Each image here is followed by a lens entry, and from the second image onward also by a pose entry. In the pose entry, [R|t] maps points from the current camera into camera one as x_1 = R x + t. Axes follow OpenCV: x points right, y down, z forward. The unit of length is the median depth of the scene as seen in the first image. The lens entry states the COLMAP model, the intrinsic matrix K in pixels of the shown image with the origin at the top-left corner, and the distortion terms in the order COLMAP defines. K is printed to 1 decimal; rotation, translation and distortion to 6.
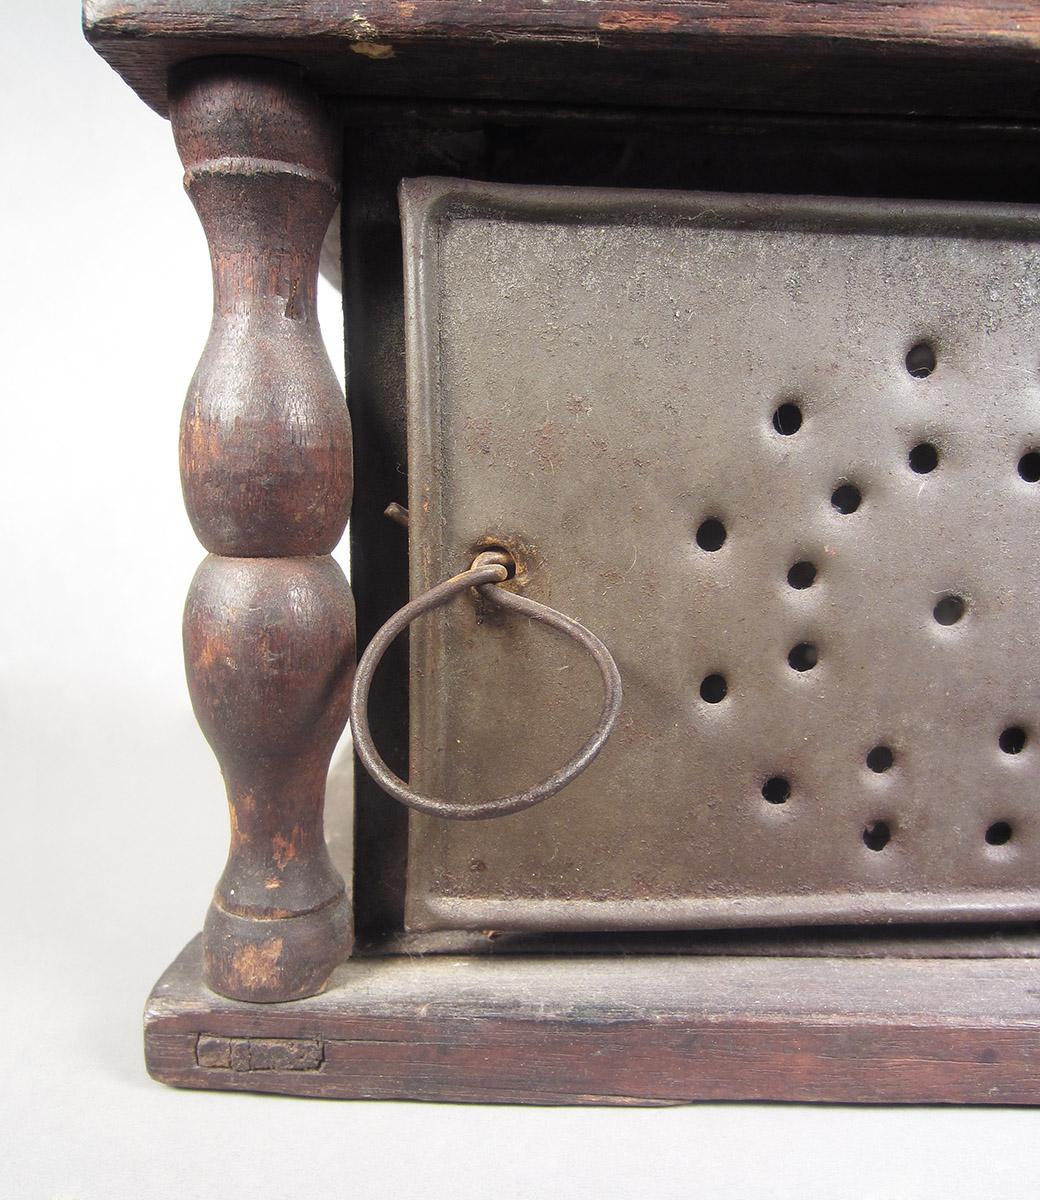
lens RADIAL K [[933.8, 0, 568.1], [0, 933.8, 670.6], [0, 0, 1]] dist [-0.025136, 0.003745]
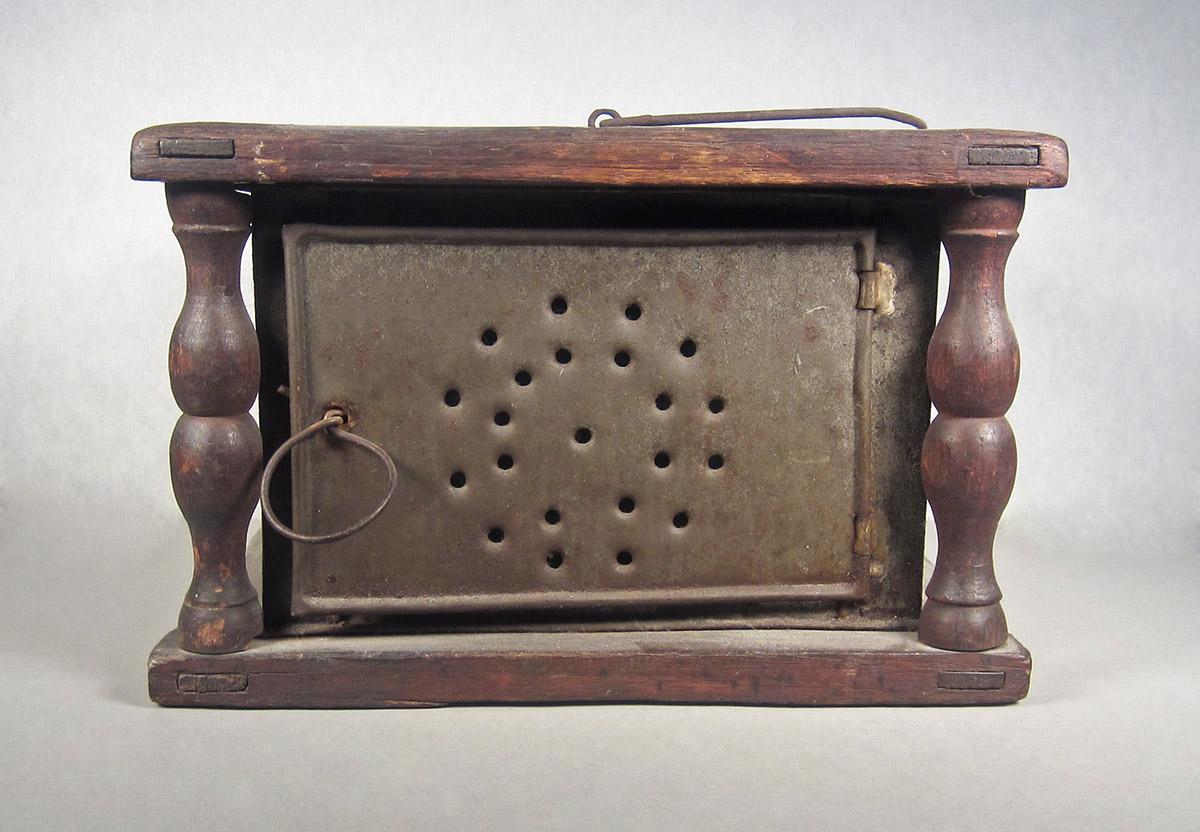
lens RADIAL K [[1251.1, 0, 602.5], [0, 1251.1, 423.9], [0, 0, 1]] dist [-0.033691, 0.000000]
pose [[0.998870, -0.017835, 0.044054, 0.347297], [0.019363, 0.999217, -0.034500, -0.000766], [-0.043404, 0.035314, 0.998433, -1.545275]]
